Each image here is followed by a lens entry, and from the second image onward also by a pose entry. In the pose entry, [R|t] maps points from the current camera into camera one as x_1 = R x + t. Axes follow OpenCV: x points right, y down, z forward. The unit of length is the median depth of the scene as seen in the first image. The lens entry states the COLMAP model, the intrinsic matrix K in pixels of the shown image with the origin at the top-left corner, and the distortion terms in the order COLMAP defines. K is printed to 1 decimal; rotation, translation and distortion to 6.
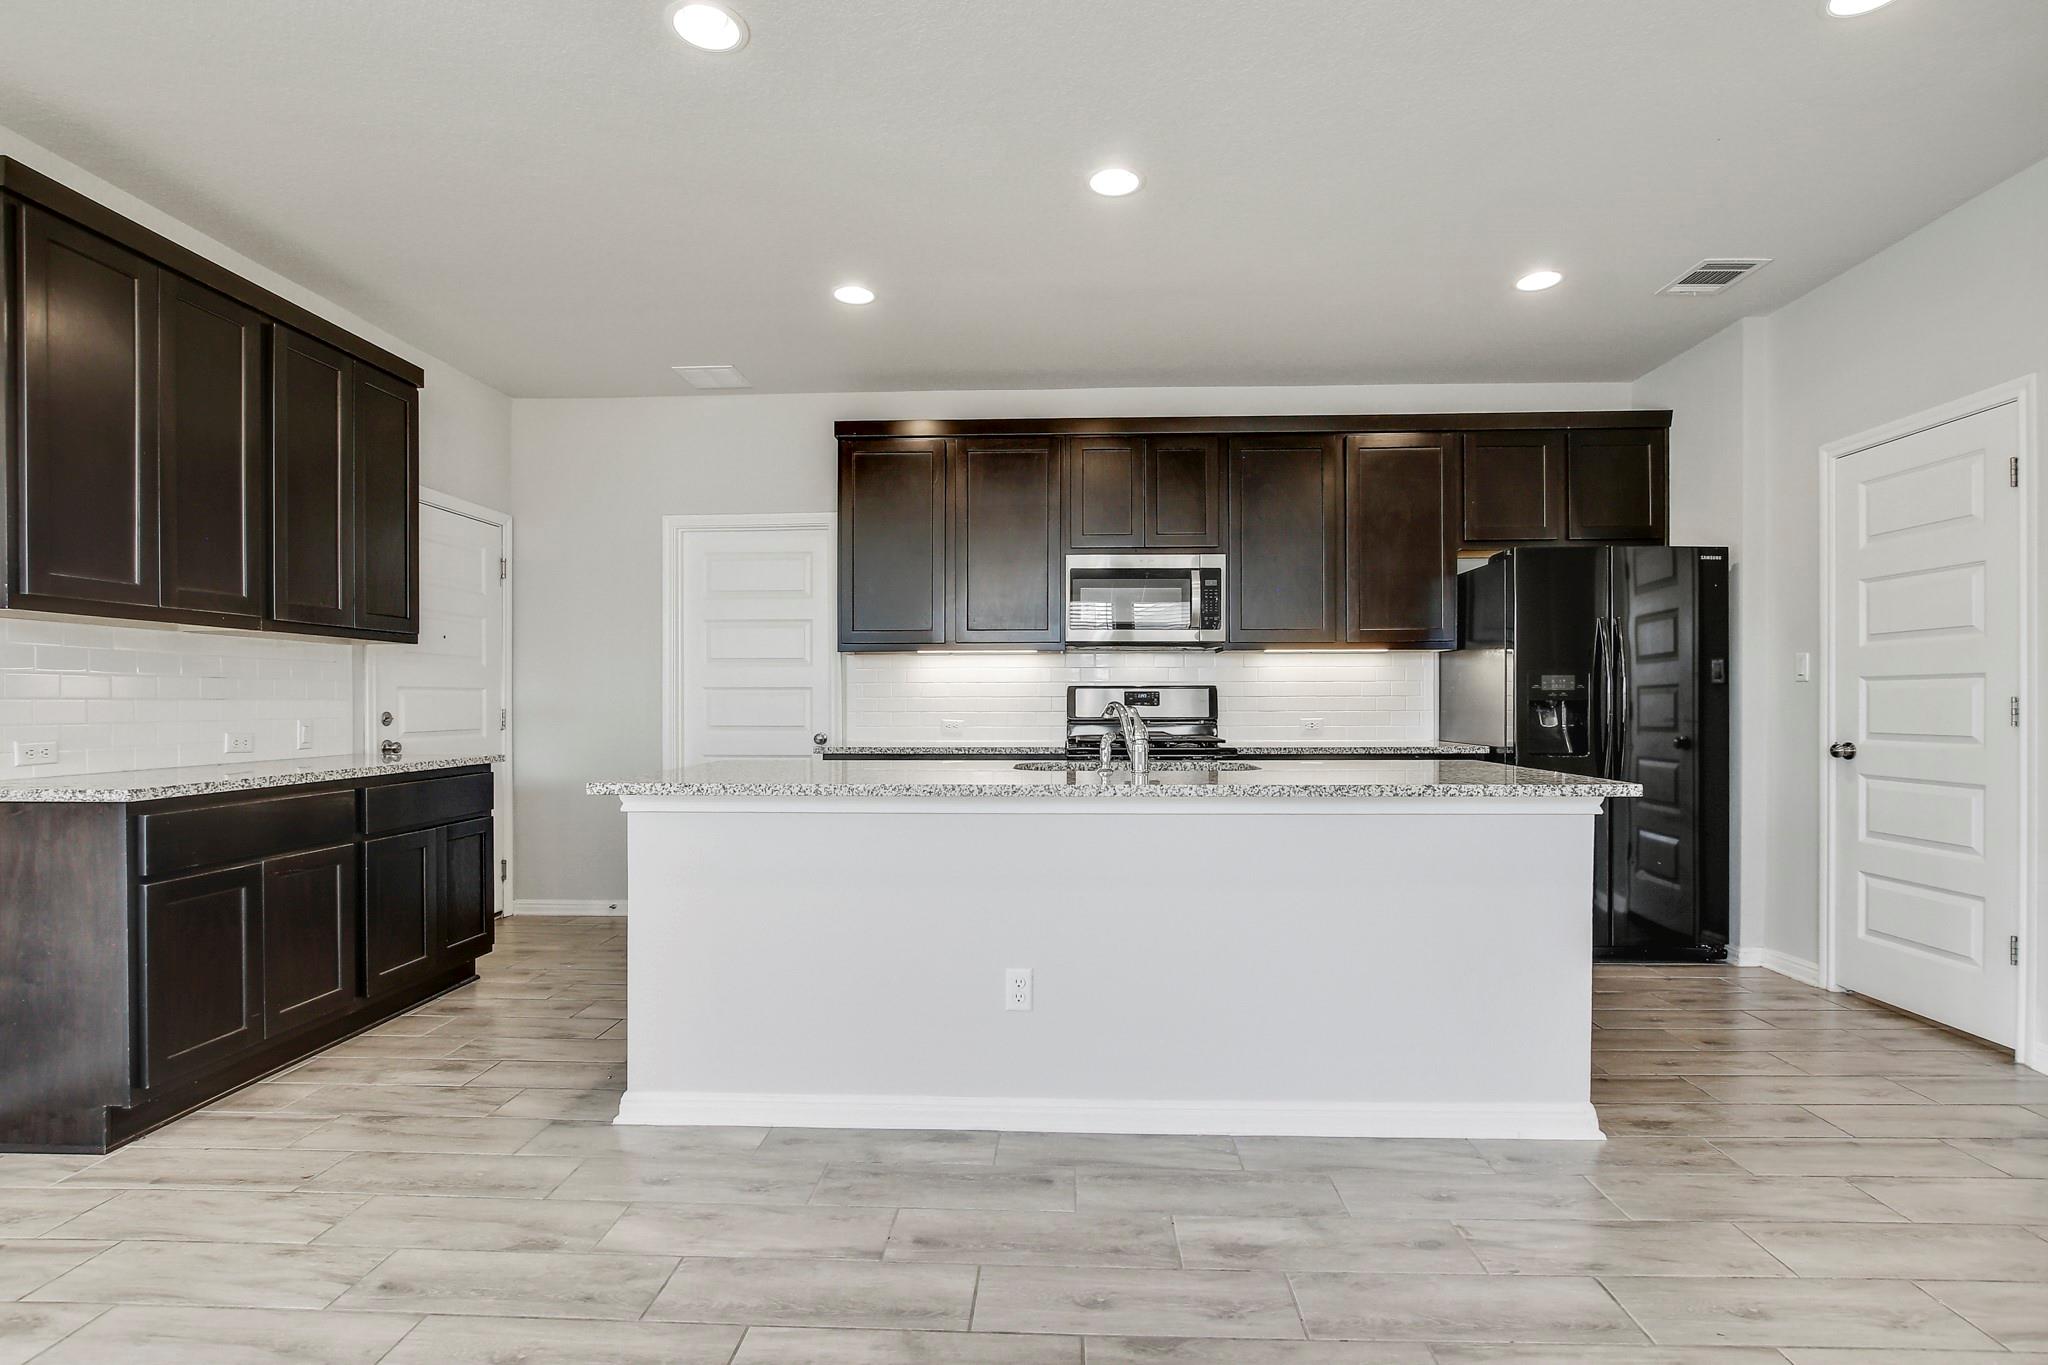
lens RADIAL K [[941.4, 0, 1022.5], [0, 941.4, 699.3], [0, 0, 1]] dist [-0.011664, 0.000919]
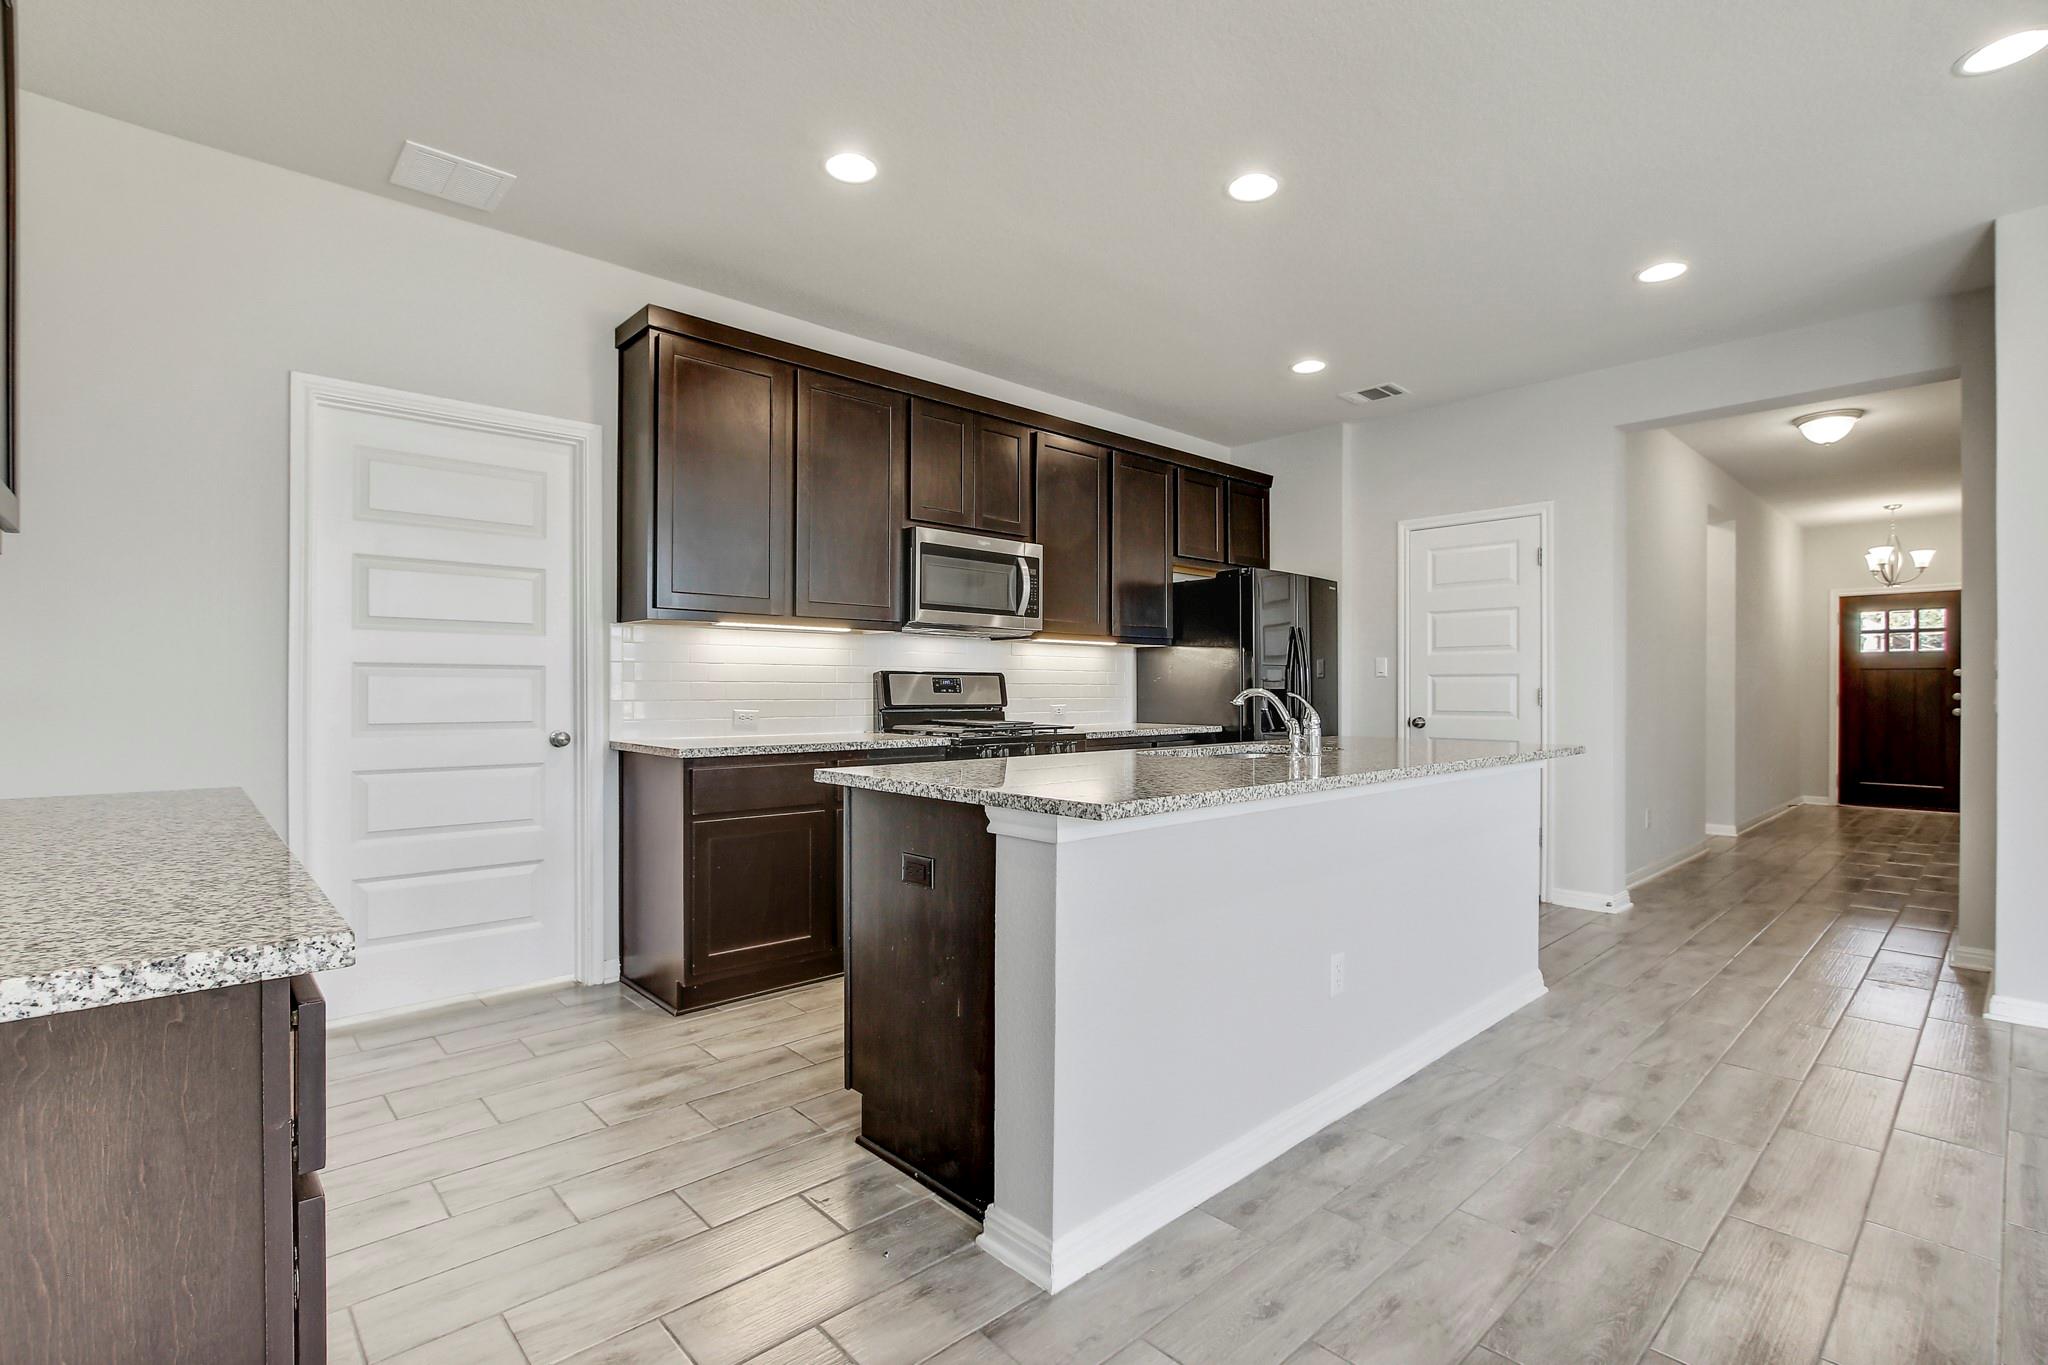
lens RADIAL K [[941.4, 0, 1018.1], [0, 941.4, 682.1], [0, 0, 1]] dist [-0.011664, 0.000919]
pose [[0.707642, 0.008302, 0.706522, -0.730069], [-0.004985, 0.999965, -0.006757, 0.003068], [-0.706553, 0.001259, 0.707659, 0.404440]]
